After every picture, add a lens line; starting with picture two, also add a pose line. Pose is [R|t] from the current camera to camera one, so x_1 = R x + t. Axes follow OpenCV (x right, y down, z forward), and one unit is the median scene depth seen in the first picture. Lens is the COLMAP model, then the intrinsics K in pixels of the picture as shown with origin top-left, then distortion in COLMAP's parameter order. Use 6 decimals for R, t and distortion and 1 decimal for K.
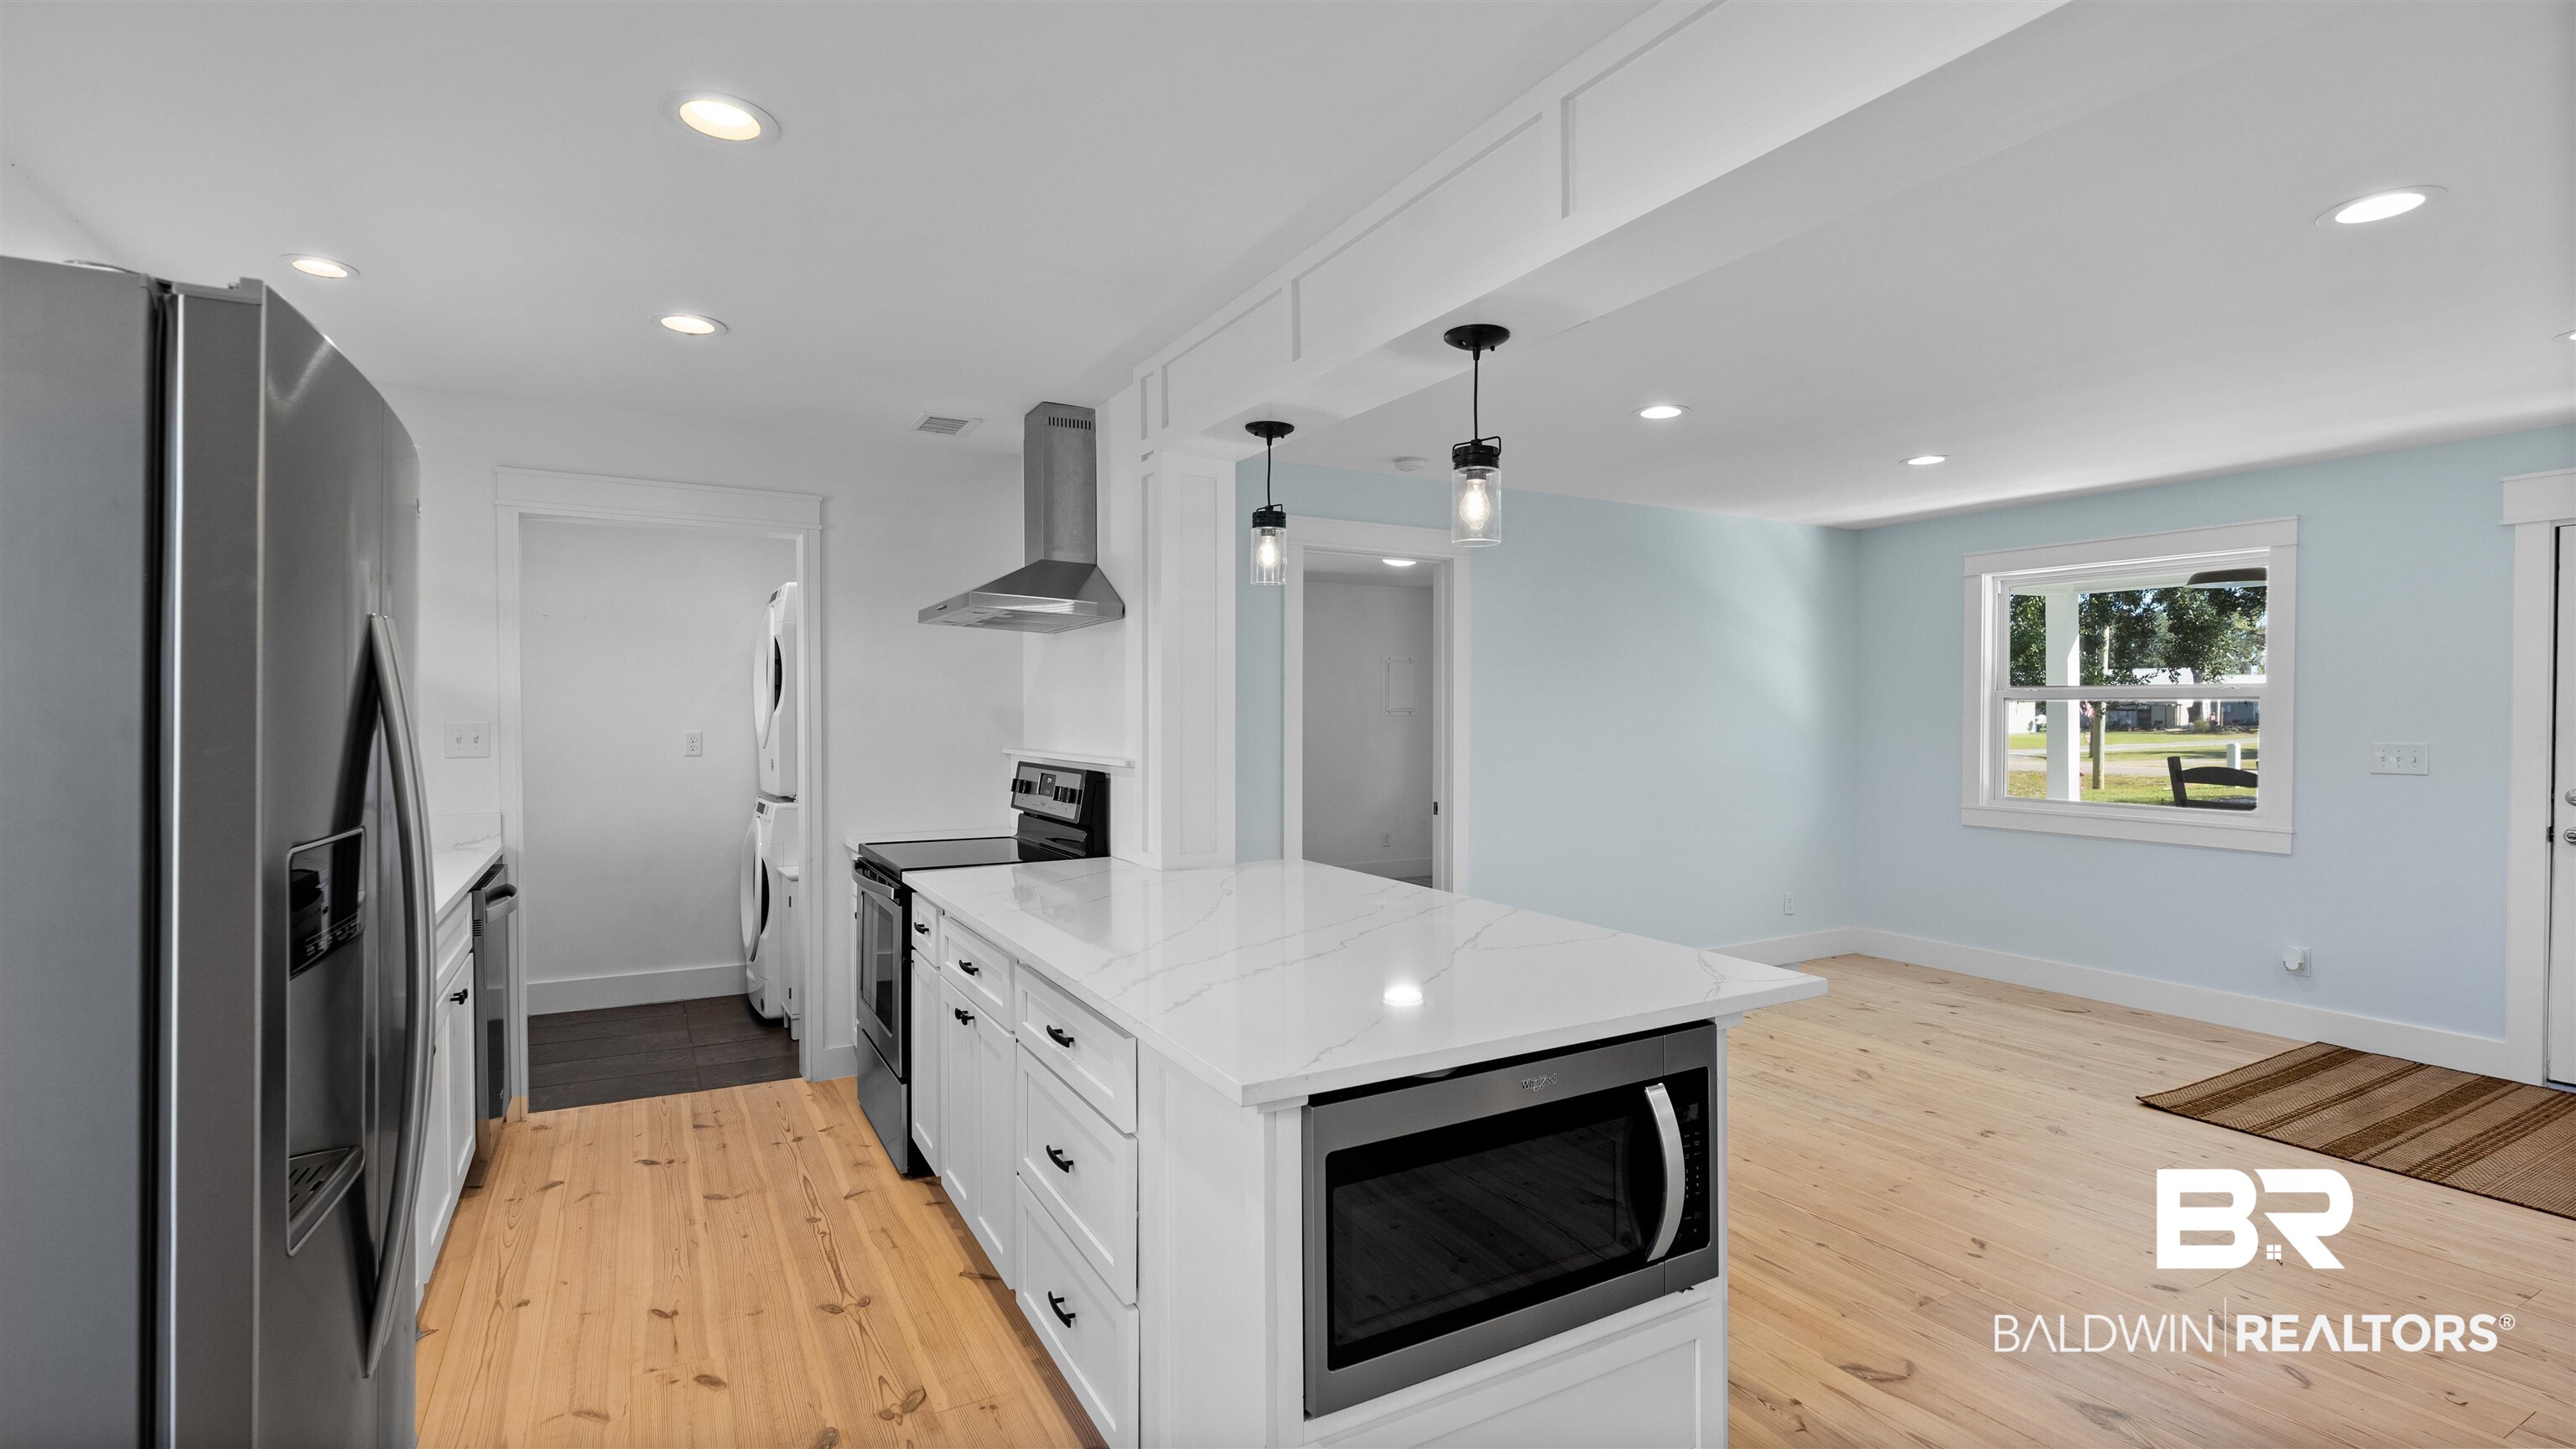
lens RADIAL K [[1160.4, 0, 1277.2], [0, 1160.4, 714.6], [0, 0, 1]] dist [-0.009553, 0.003181]
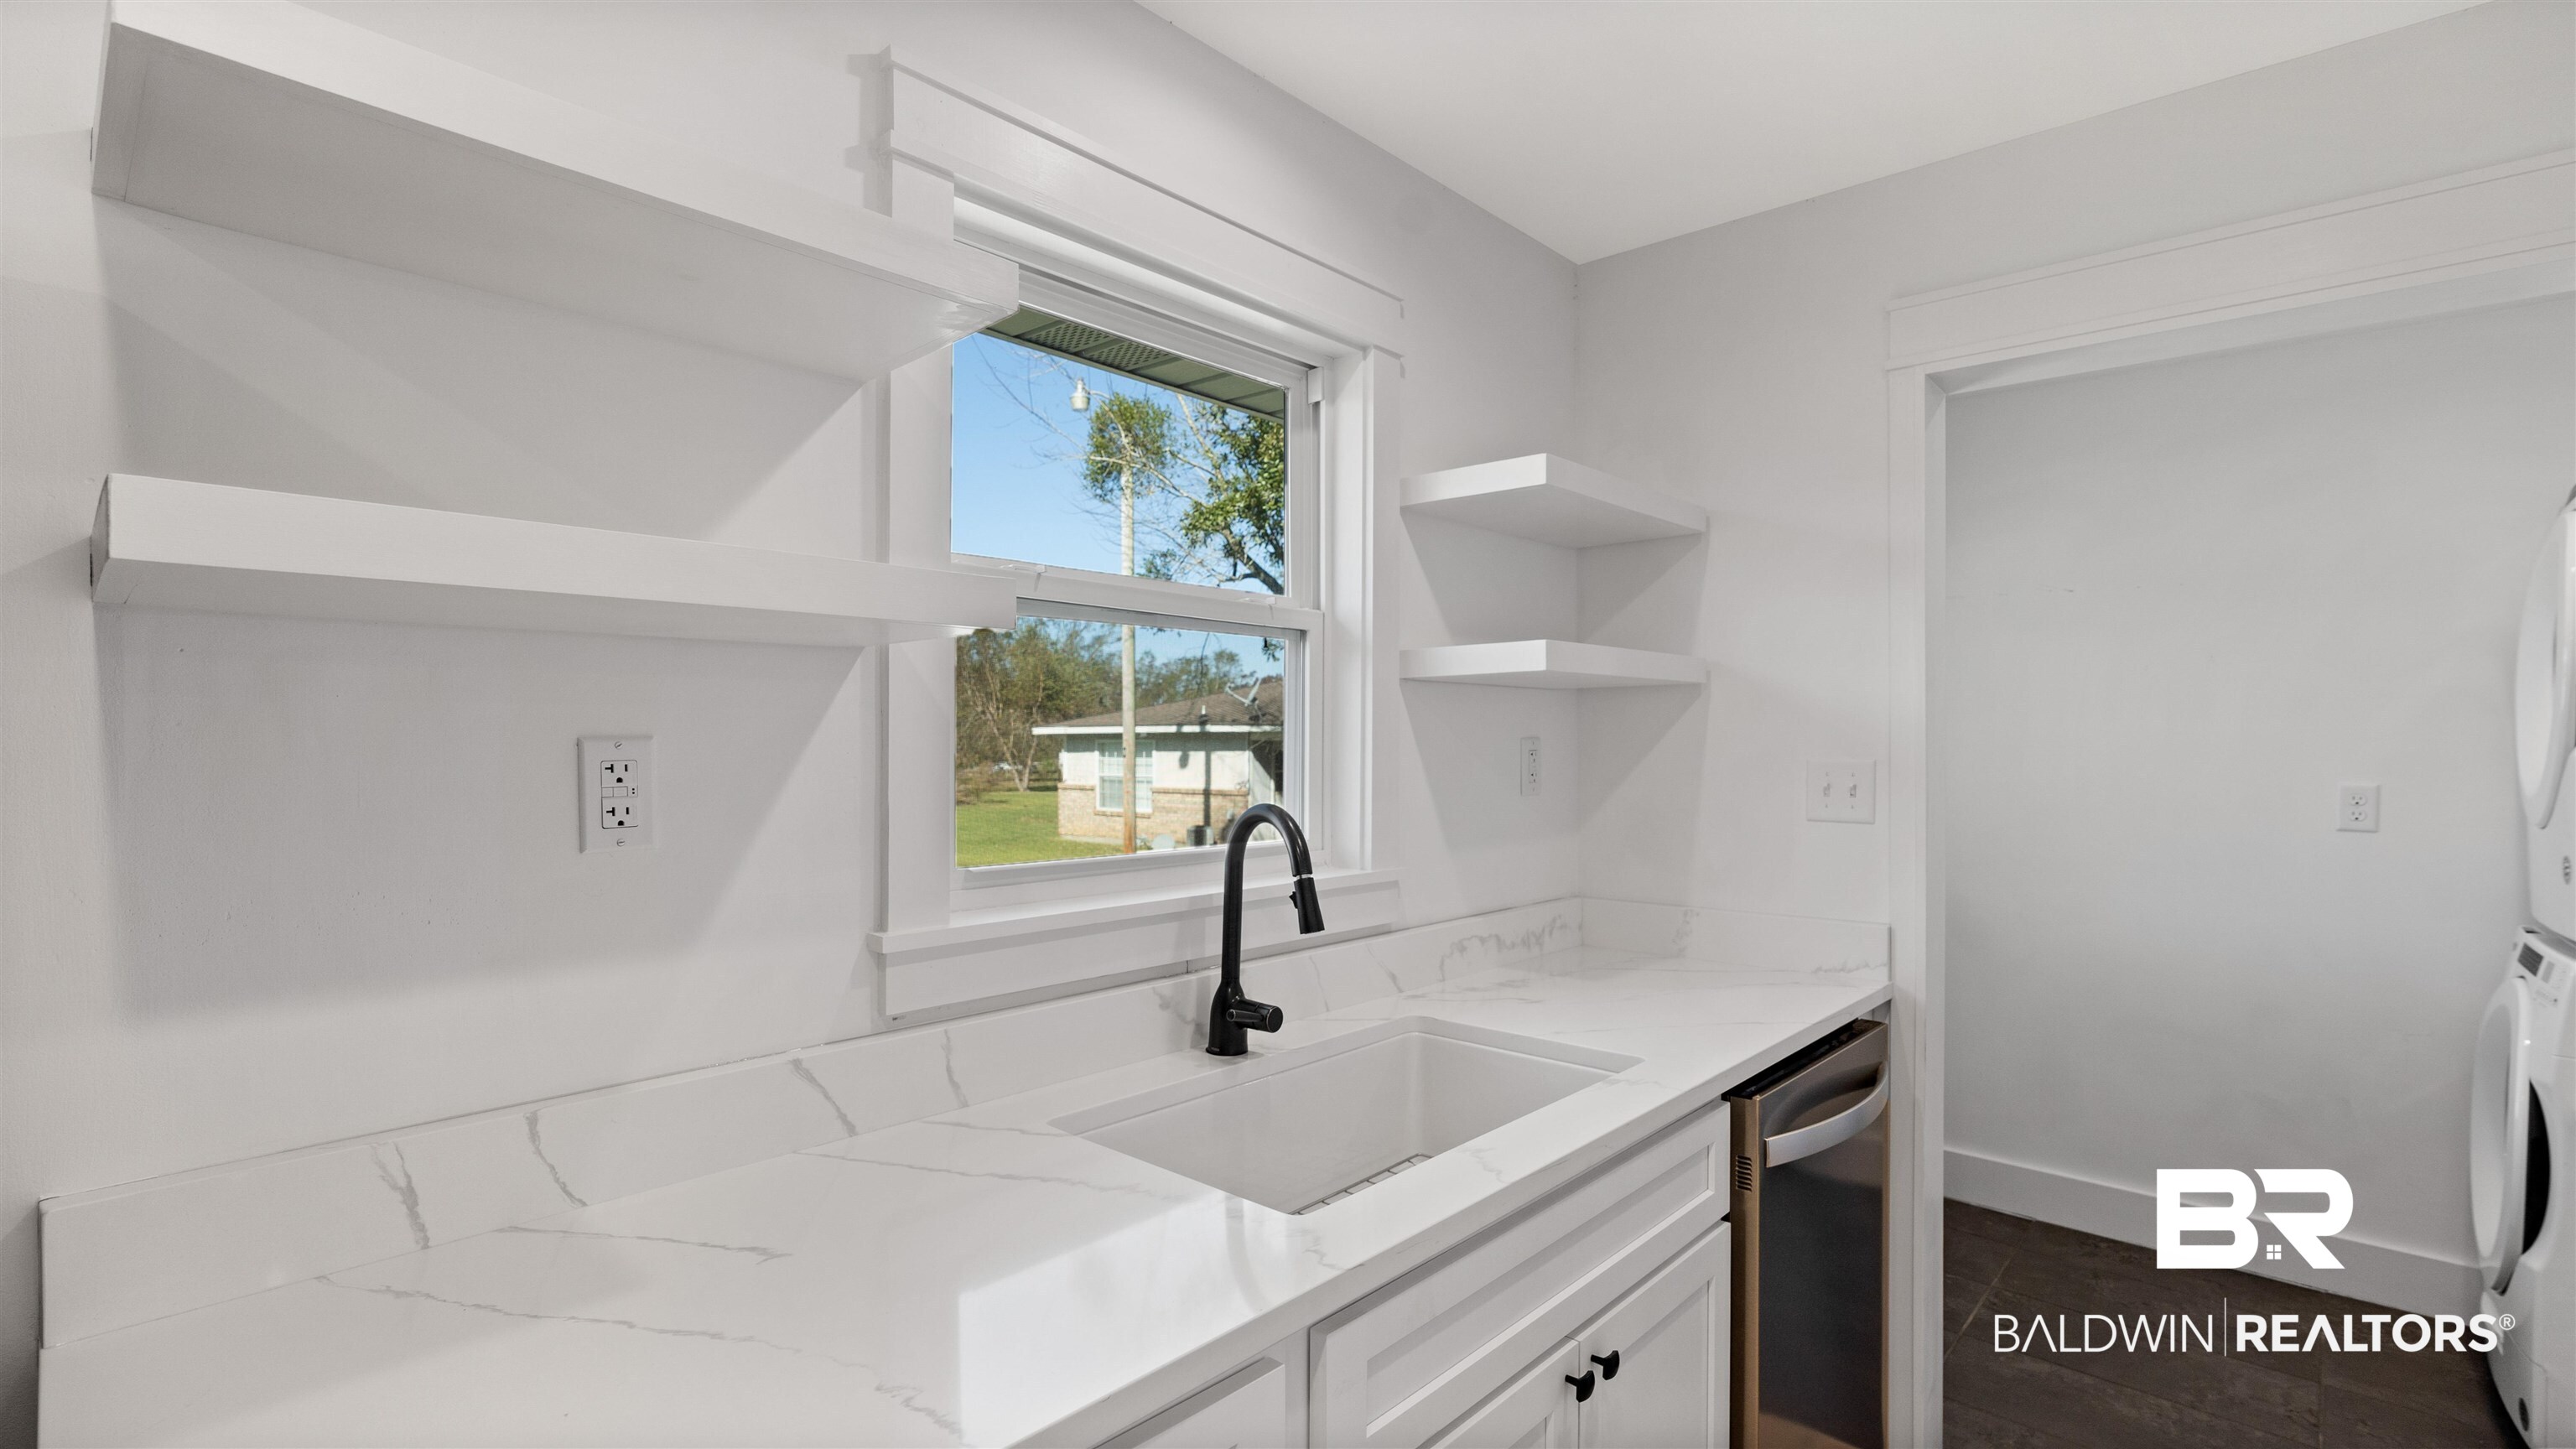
lens RADIAL K [[1160.4, 0, 1263.2], [0, 1160.4, 758.5], [0, 0, 1]] dist [-0.009553, 0.003181]
pose [[0.302349, 0.014656, -0.953085, -0.302810], [-0.005637, 0.999892, 0.013588, -0.000731], [0.953181, 0.001265, 0.302398, 0.707306]]
